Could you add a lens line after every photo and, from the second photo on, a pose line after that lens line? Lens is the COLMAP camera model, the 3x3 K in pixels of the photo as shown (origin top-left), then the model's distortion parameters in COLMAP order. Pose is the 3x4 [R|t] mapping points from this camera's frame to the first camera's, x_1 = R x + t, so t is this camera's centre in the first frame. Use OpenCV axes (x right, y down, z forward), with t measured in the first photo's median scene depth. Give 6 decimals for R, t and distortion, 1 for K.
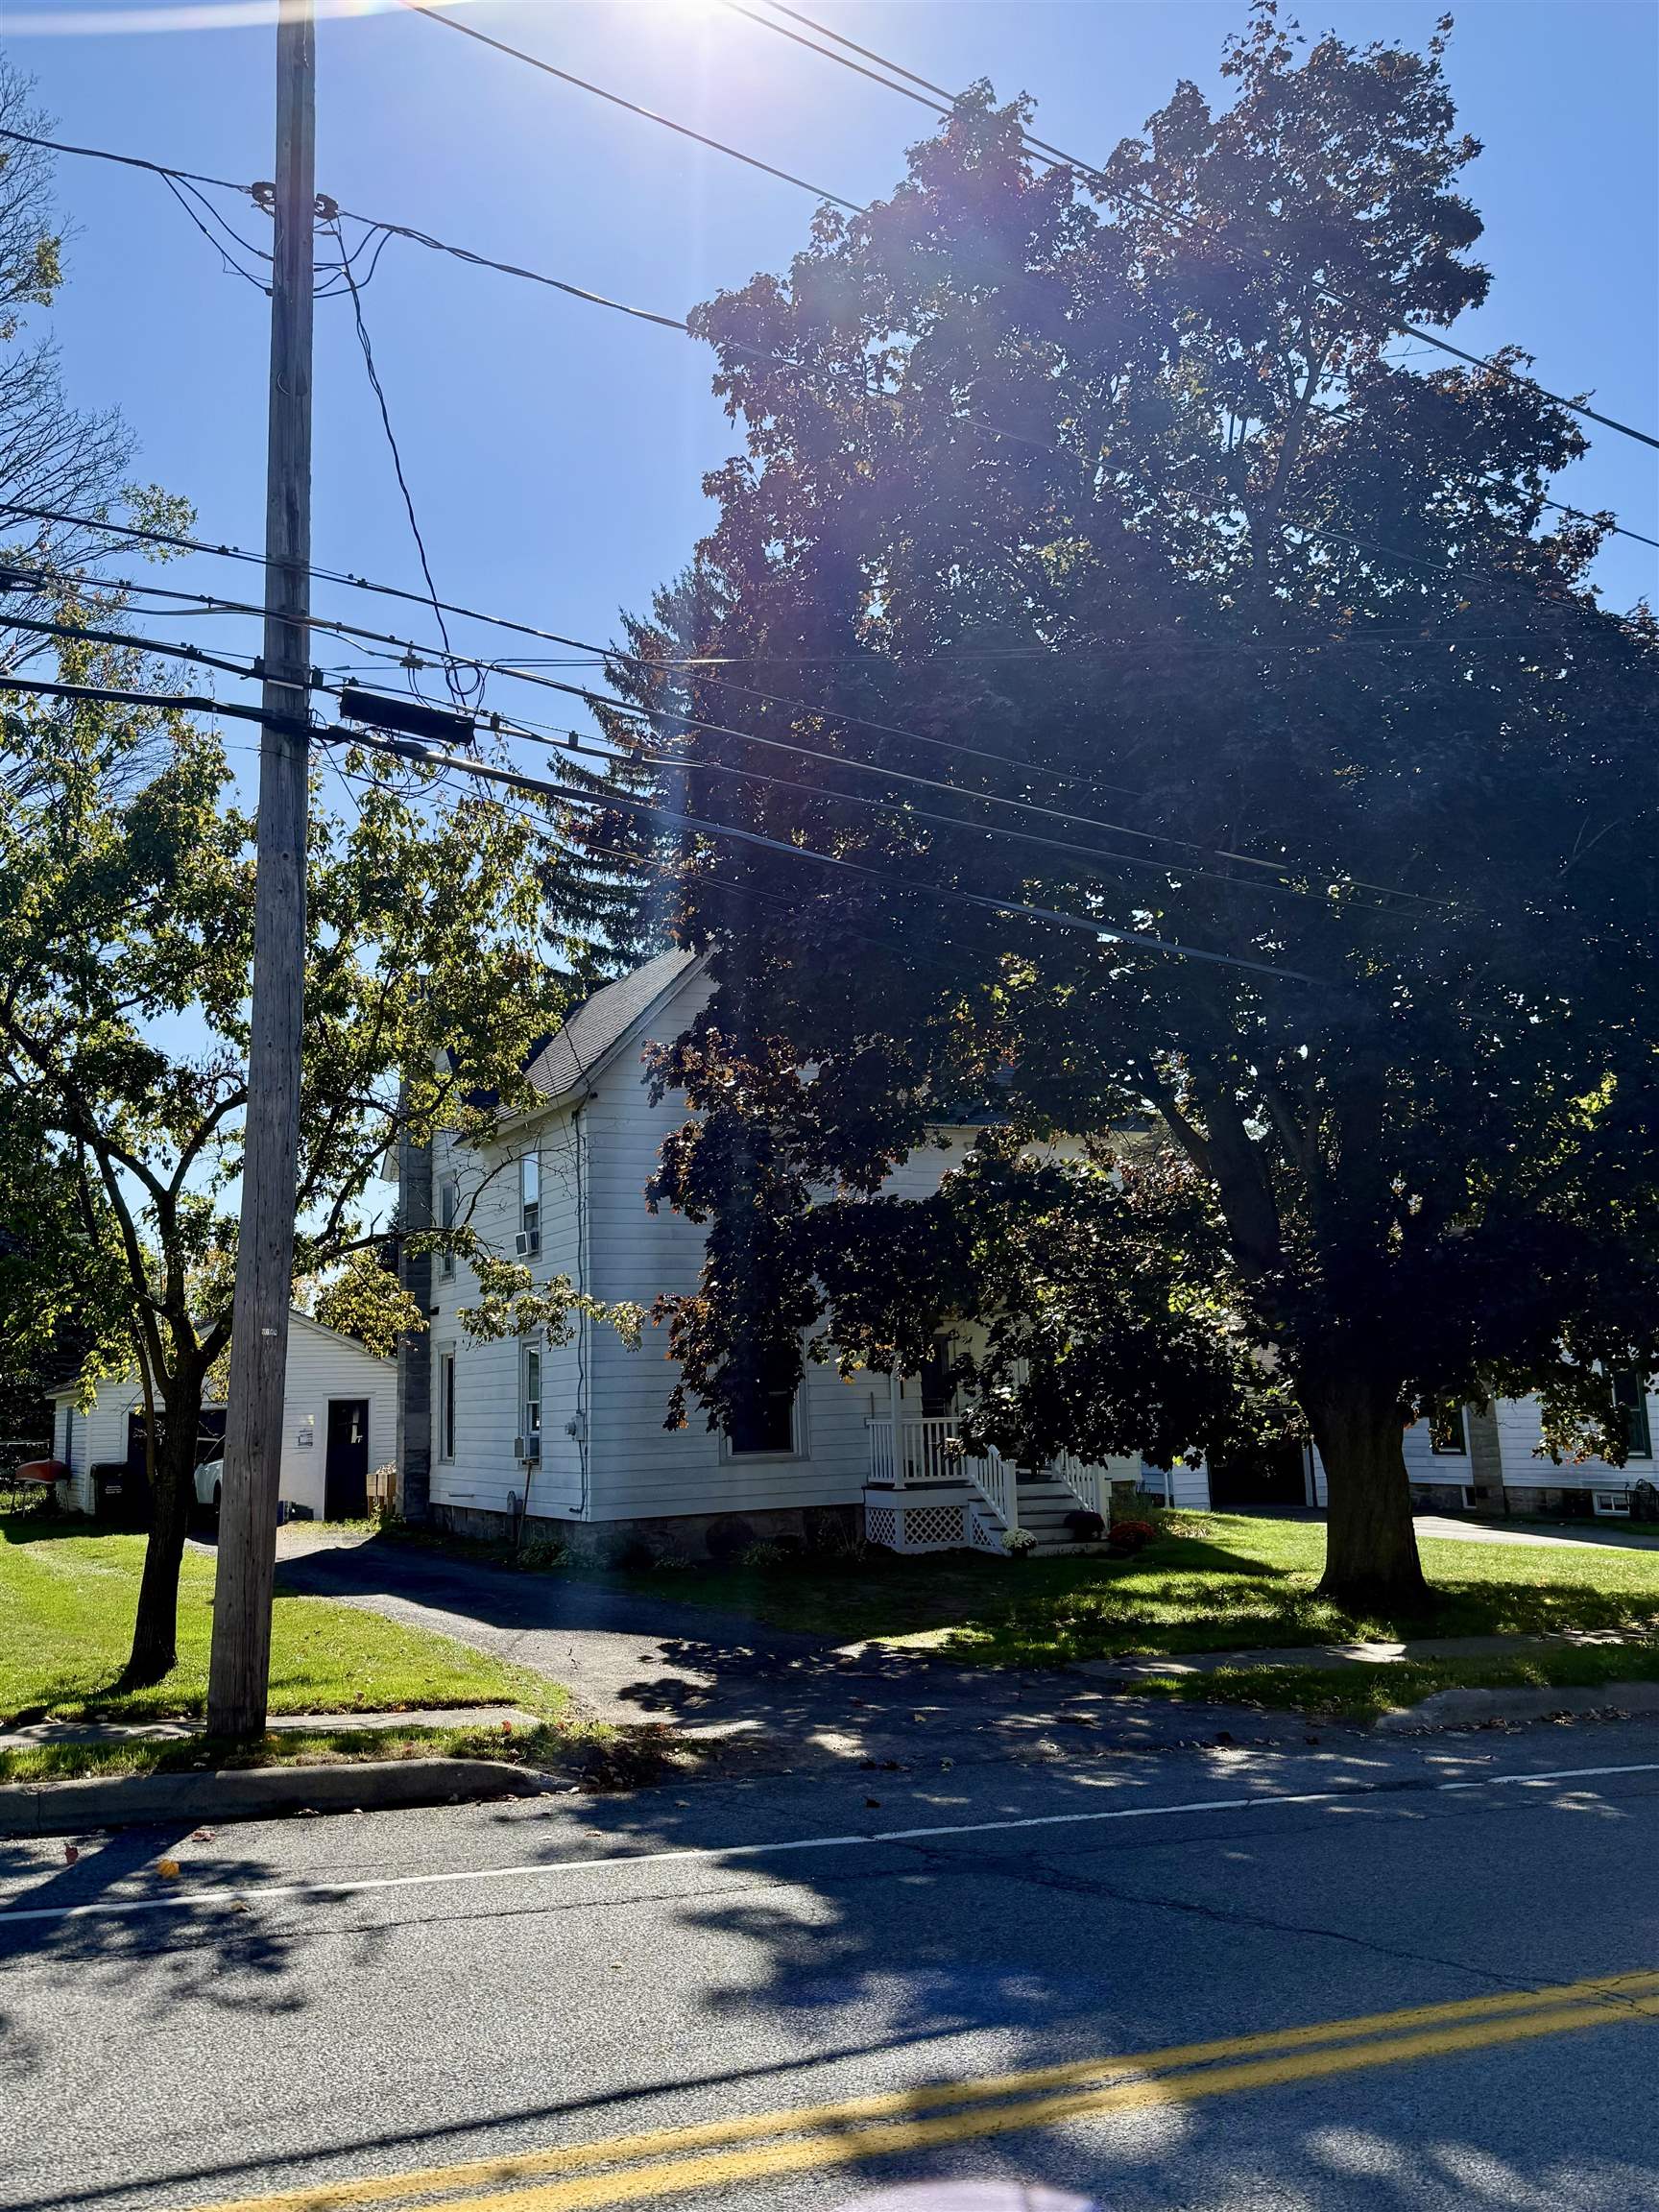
lens RADIAL K [[1884.7, 0, 813.7], [0, 1884.7, 1089.0], [0, 0, 1]] dist [0.073946, -0.060903]
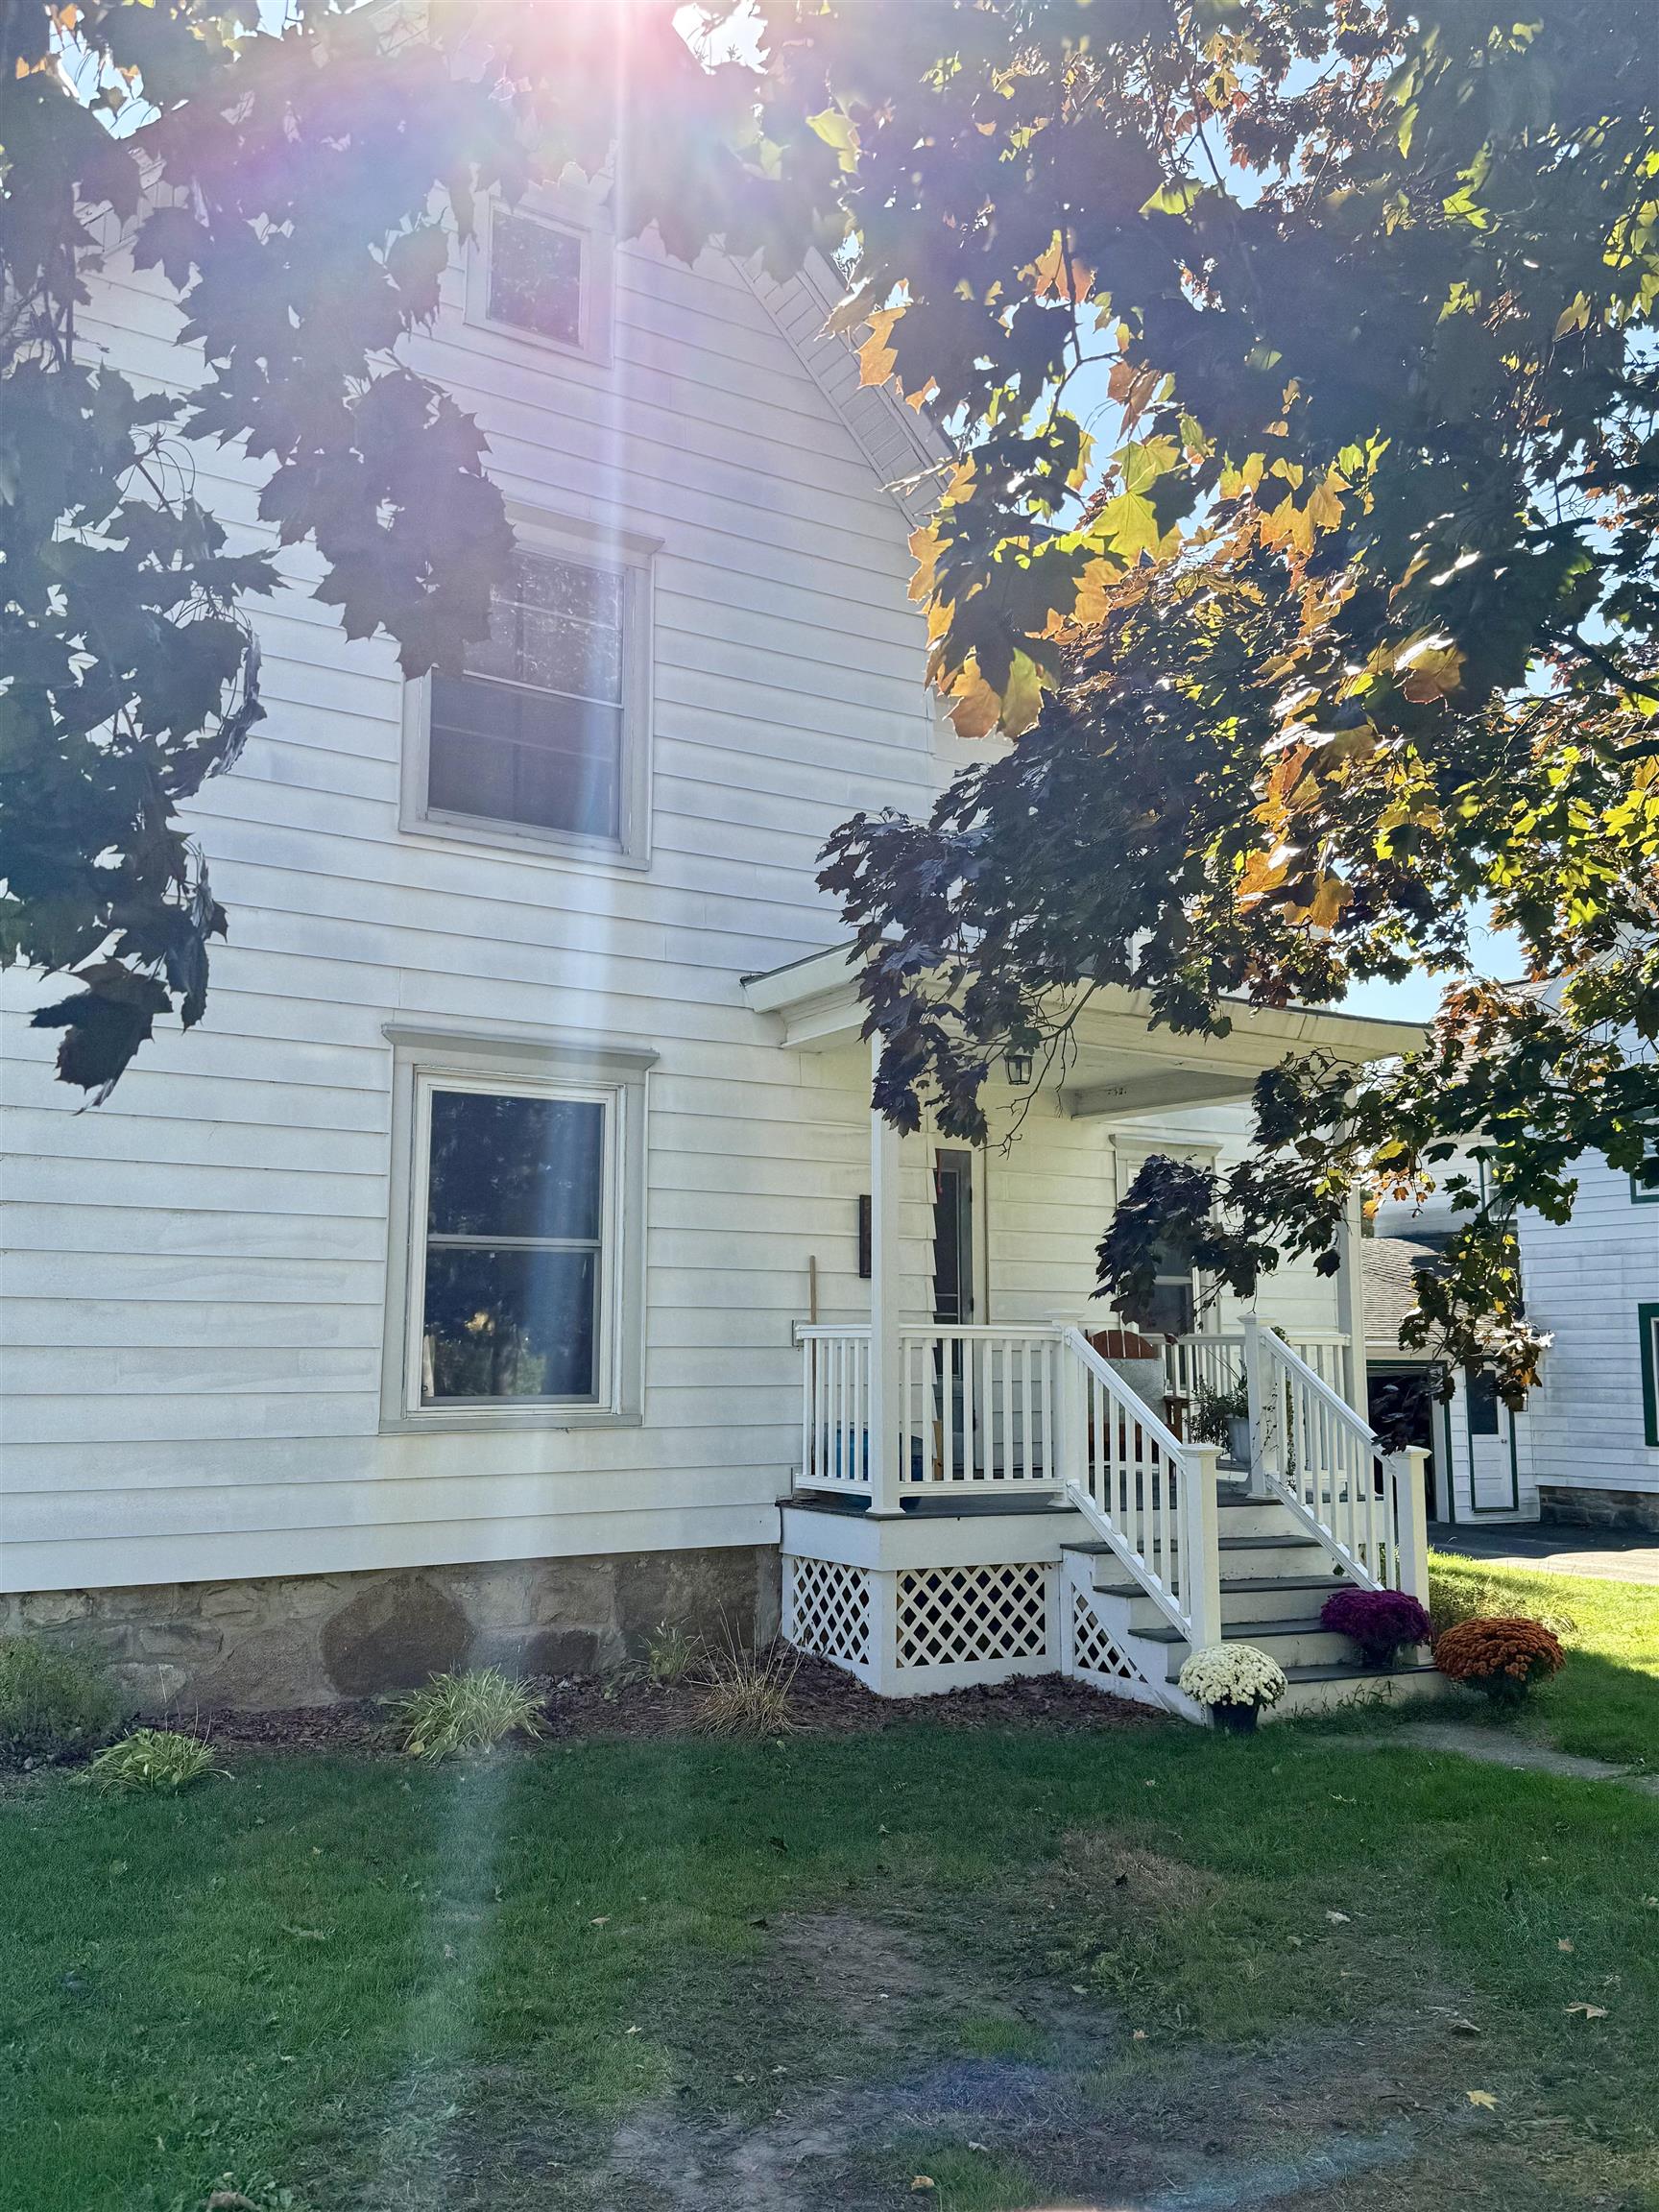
lens RADIAL K [[1884.7, 0, 835.0], [0, 1884.7, 1083.1], [0, 0, 1]] dist [0.073946, -0.060903]
pose [[0.995622, 0.047404, 0.080554, 0.002696], [-0.048584, 0.998738, 0.012752, 0.123967], [-0.079847, -0.016610, 0.996669, 0.635637]]
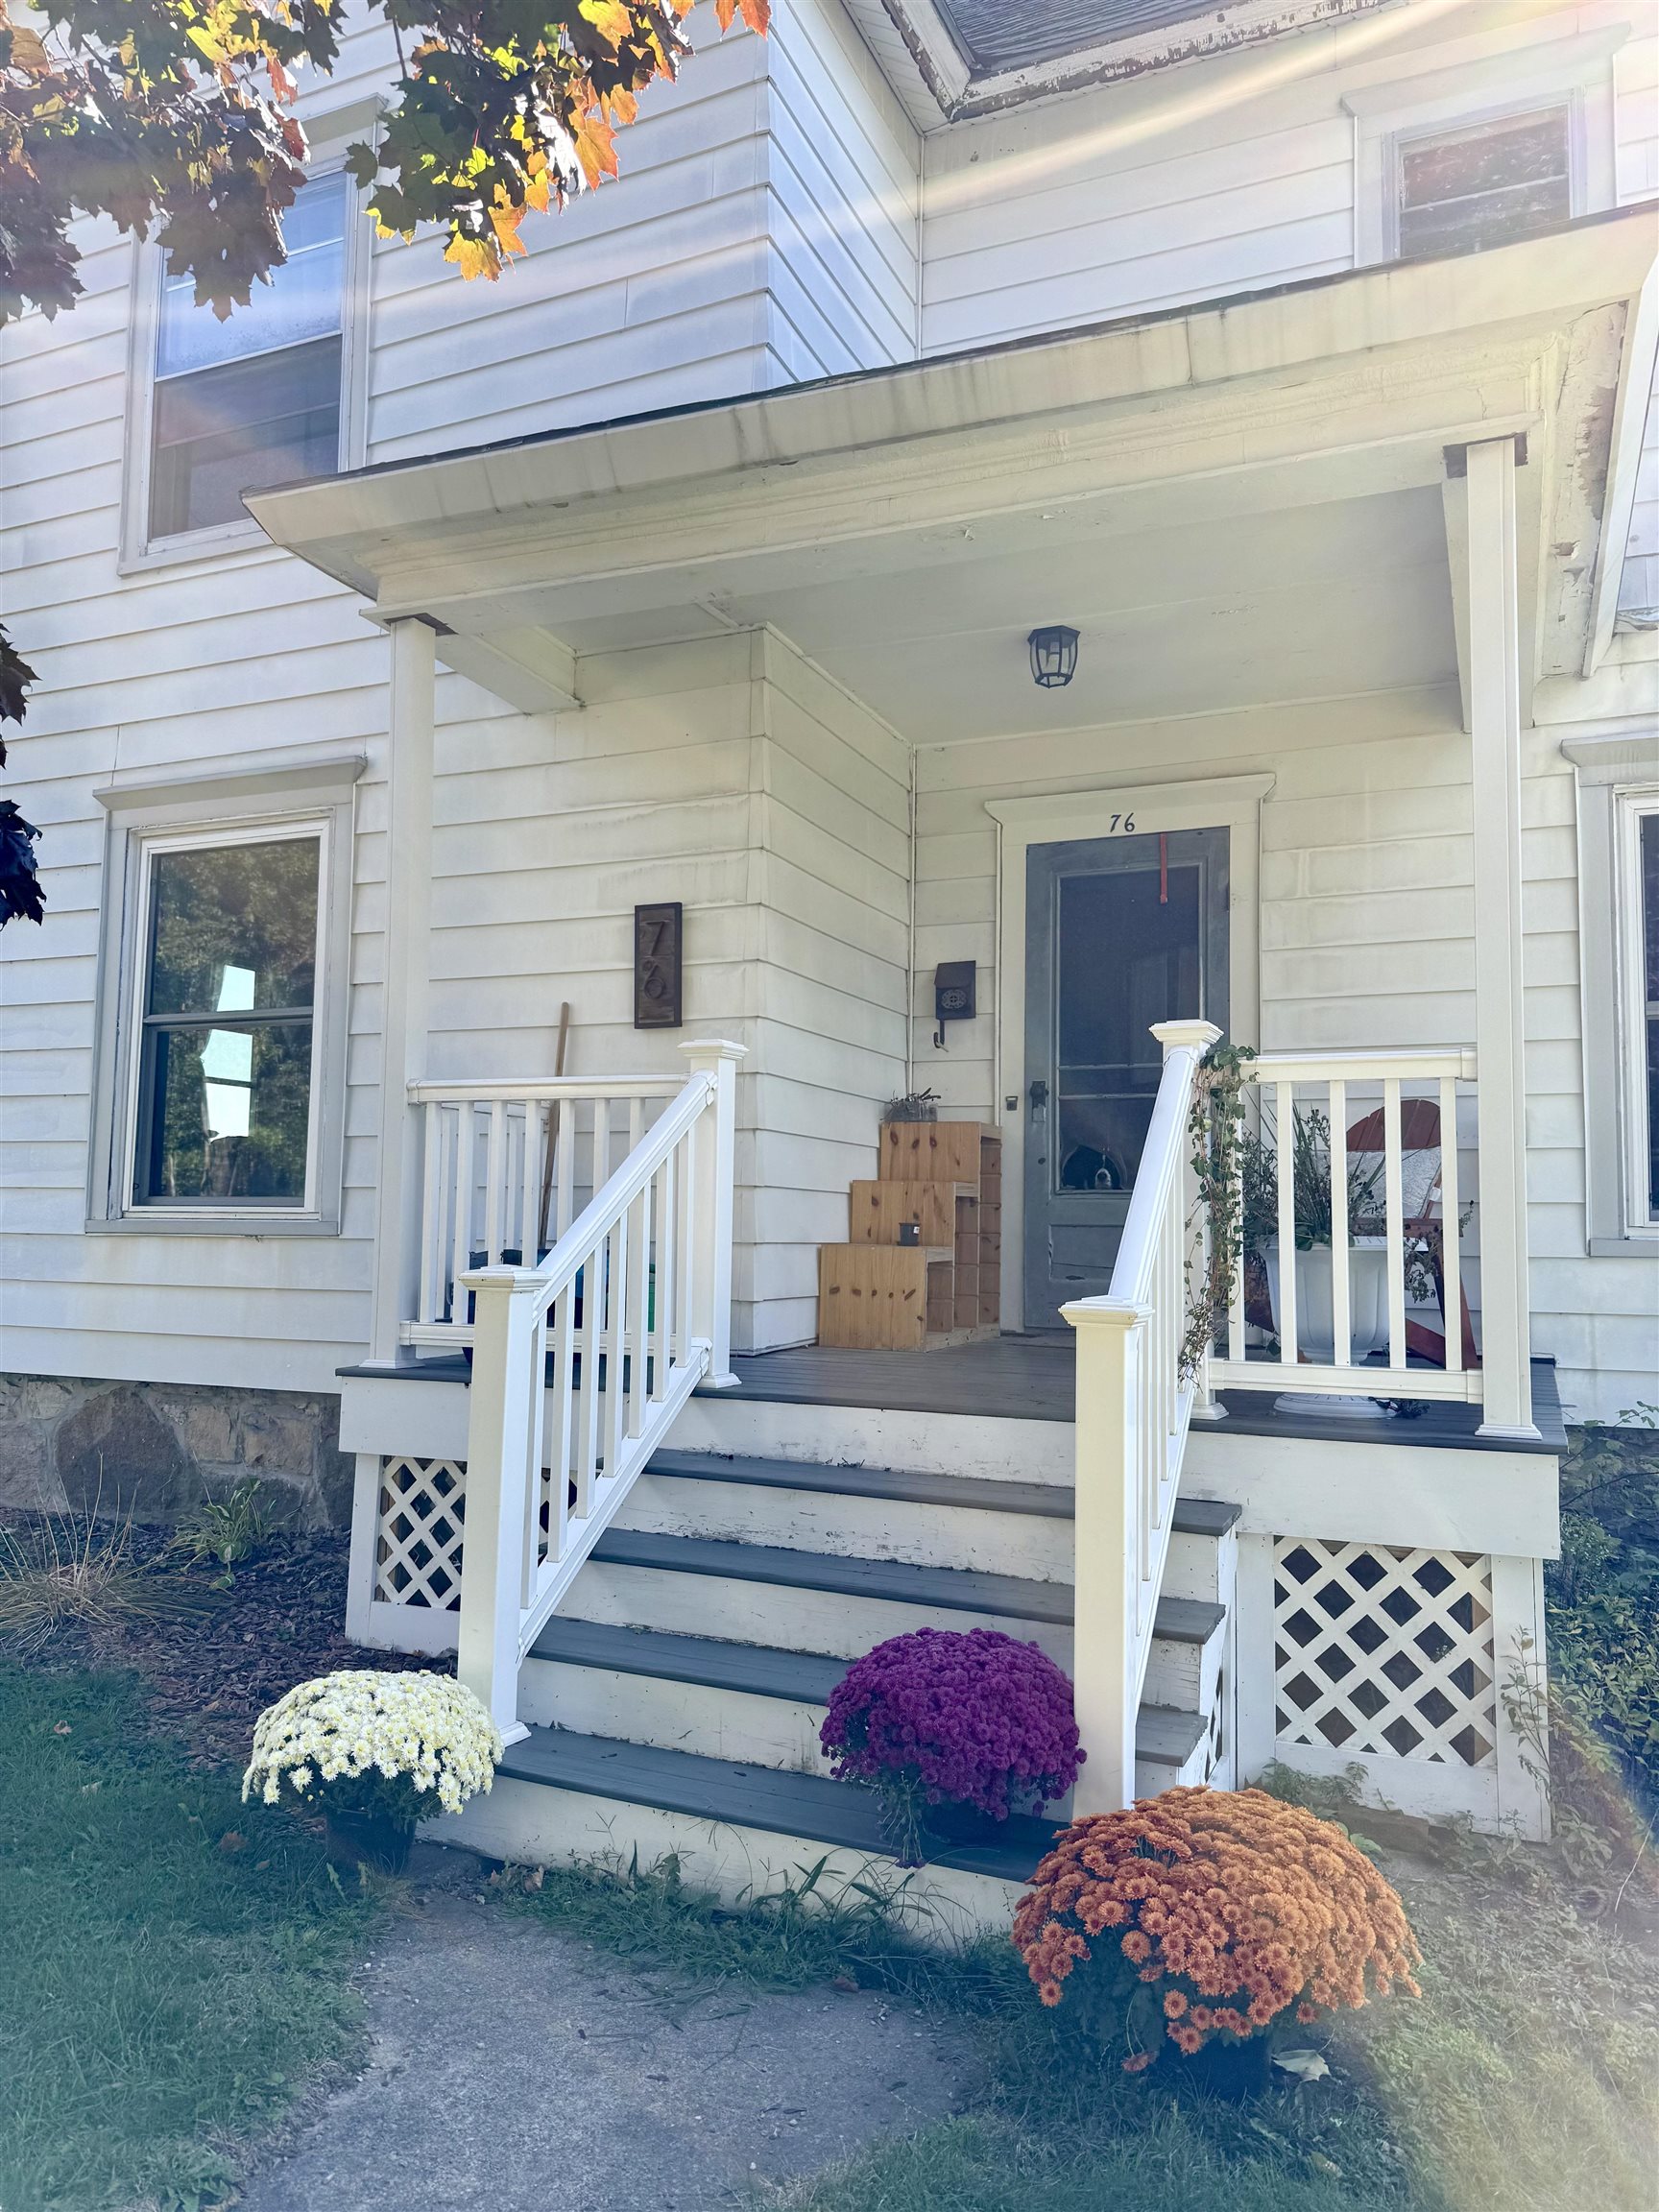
lens RADIAL K [[1562.6, 0, 827.4], [0, 1562.6, 1144.6], [0, 0, 1]] dist [0.063983, -0.083719]
pose [[0.630856, -0.000977, -0.775899, 0.233169], [0.088788, 0.993521, 0.070939, 0.173463], [0.770803, -0.113643, 0.626855, 0.916569]]
